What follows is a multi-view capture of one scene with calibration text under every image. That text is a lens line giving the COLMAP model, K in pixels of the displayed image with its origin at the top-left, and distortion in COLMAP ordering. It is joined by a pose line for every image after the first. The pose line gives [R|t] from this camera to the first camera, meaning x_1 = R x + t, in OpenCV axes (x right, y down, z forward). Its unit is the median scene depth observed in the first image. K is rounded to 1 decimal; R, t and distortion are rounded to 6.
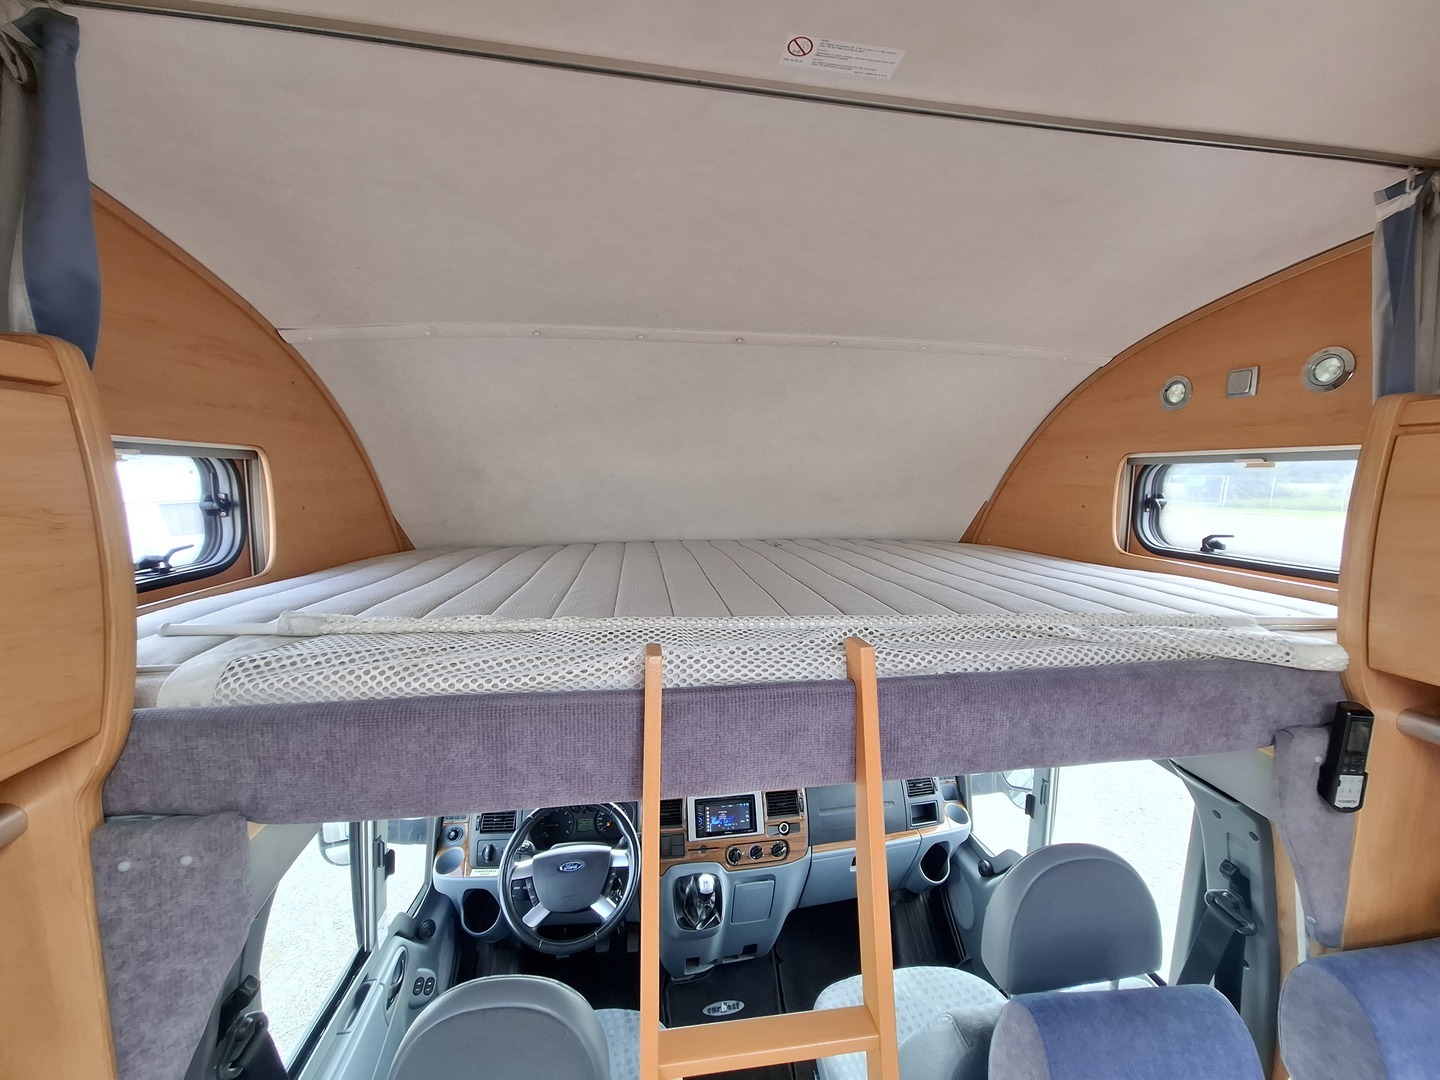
lens RADIAL K [[566.1, 0, 734.6], [0, 566.1, 532.1], [0, 0, 1]] dist [-0.006193, 0.001173]
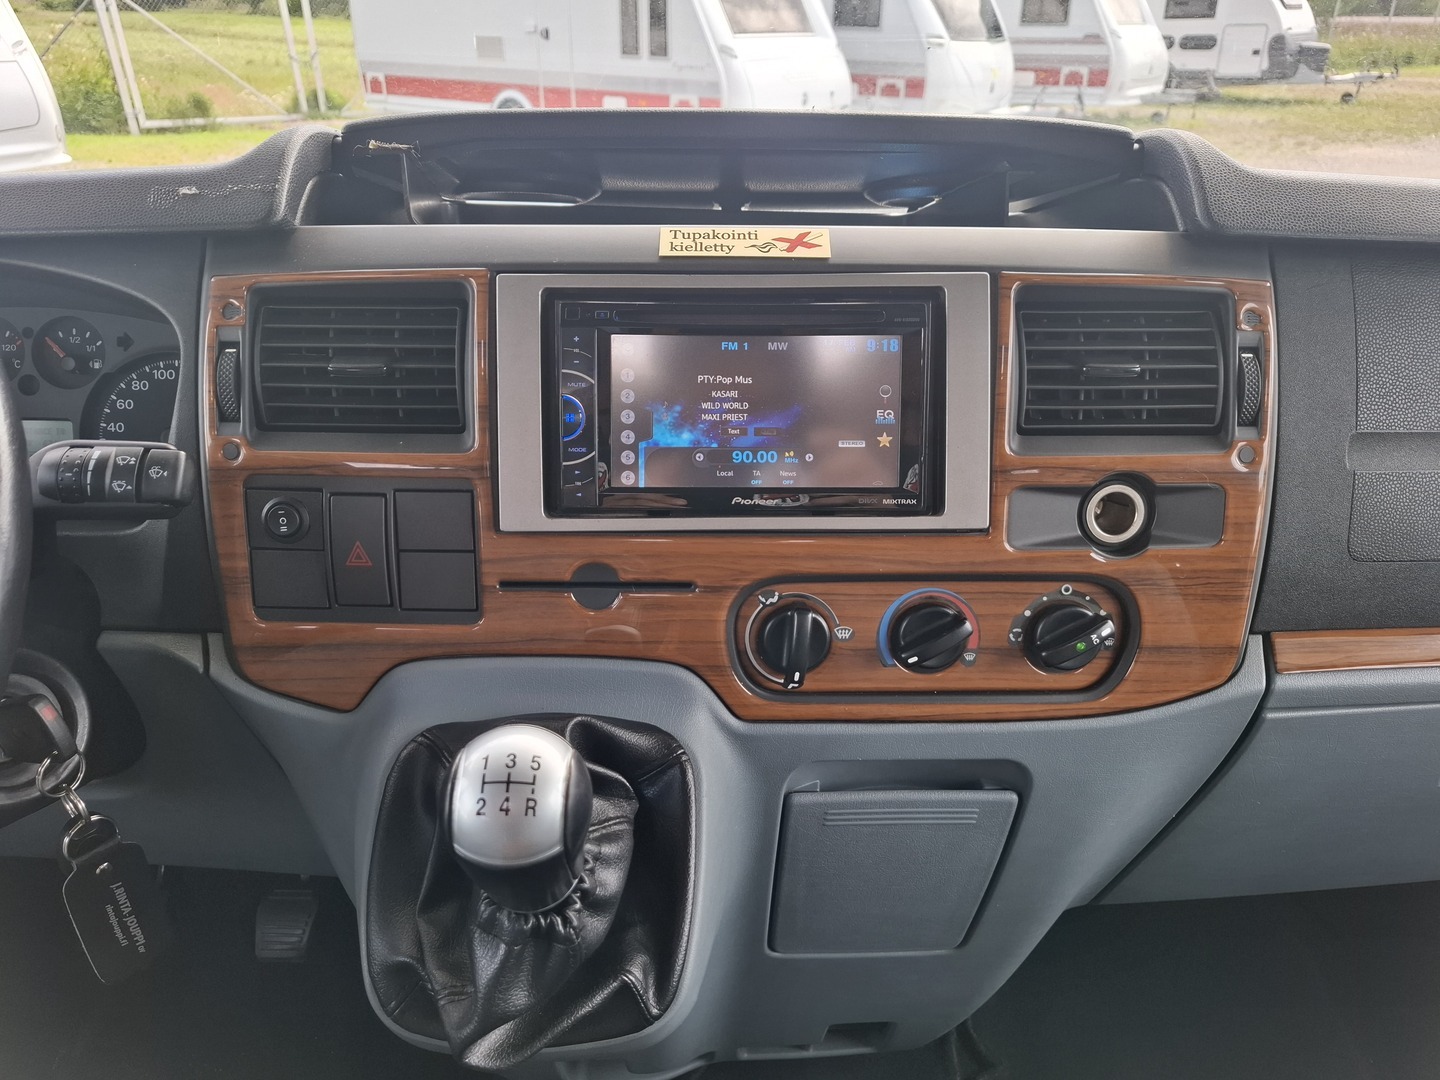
lens RADIAL K [[1006.8, 0, 725.3], [0, 1006.8, 532.2], [0, 0, 1]] dist [0.069030, -0.049142]
pose [[0.988908, 0.064352, -0.133866, 0.018371], [-0.013612, 0.936742, 0.349755, 0.440860], [0.147906, -0.344053, 0.927228, 0.736046]]
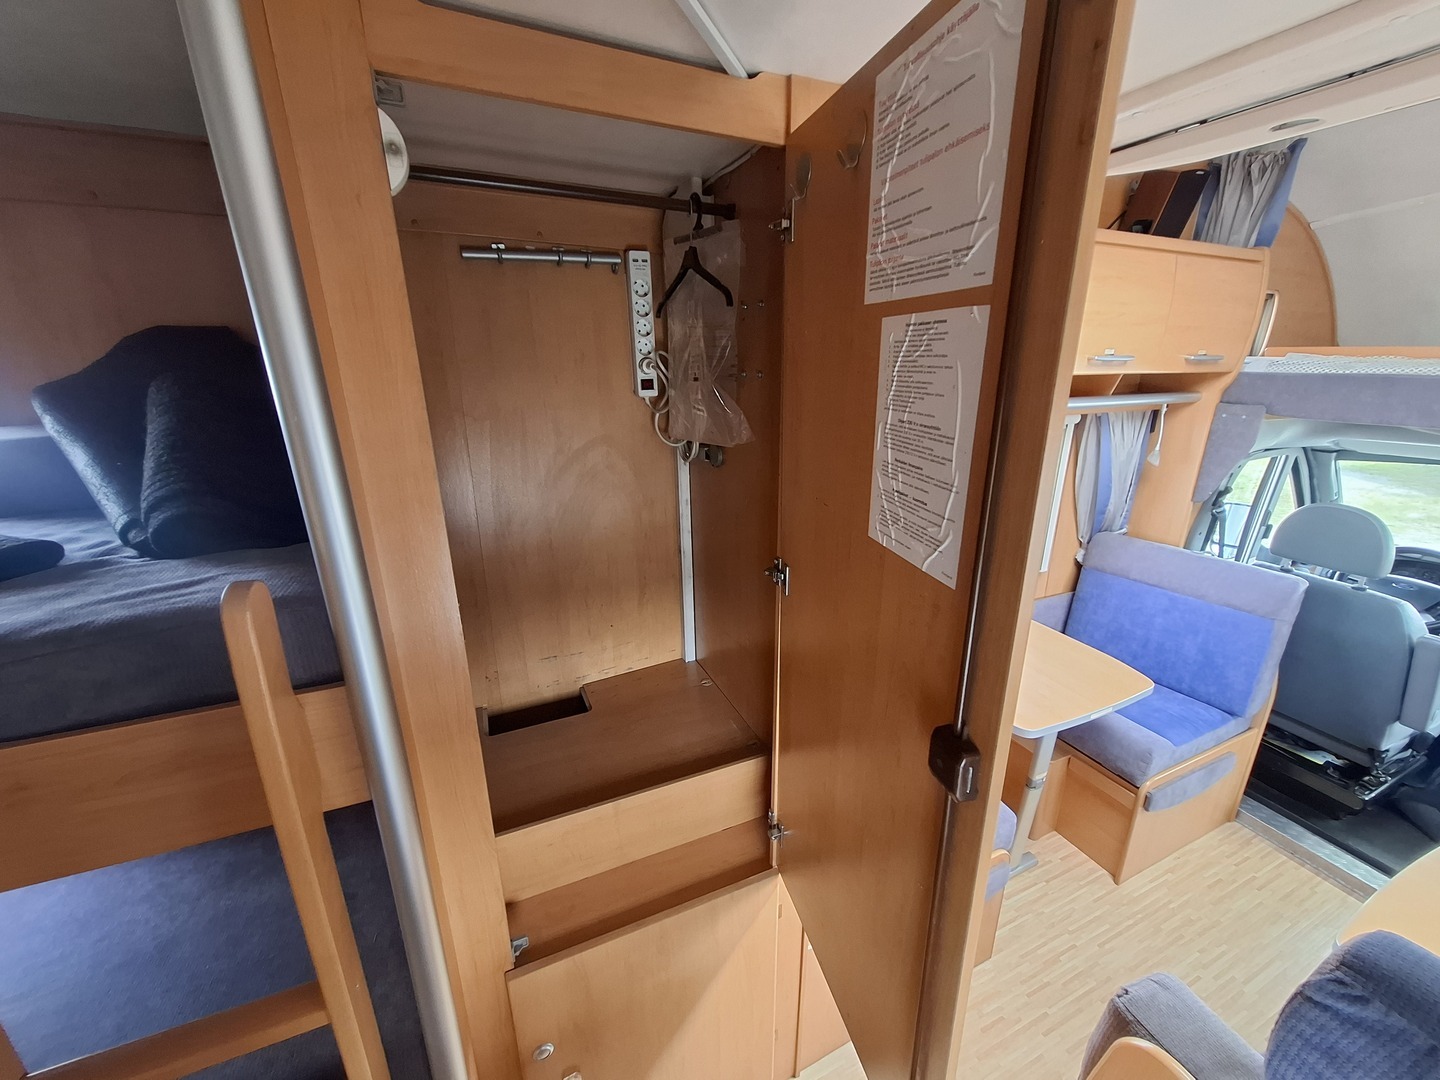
lens RADIAL K [[566.1, 0, 730.8], [0, 566.1, 530.9], [0, 0, 1]] dist [-0.006193, 0.001173]
pose [[0.256286, 0.279031, -0.925451, 0.493128], [-0.105425, 0.959785, 0.260187, 0.235908], [0.960835, 0.030884, 0.275396, -0.924672]]
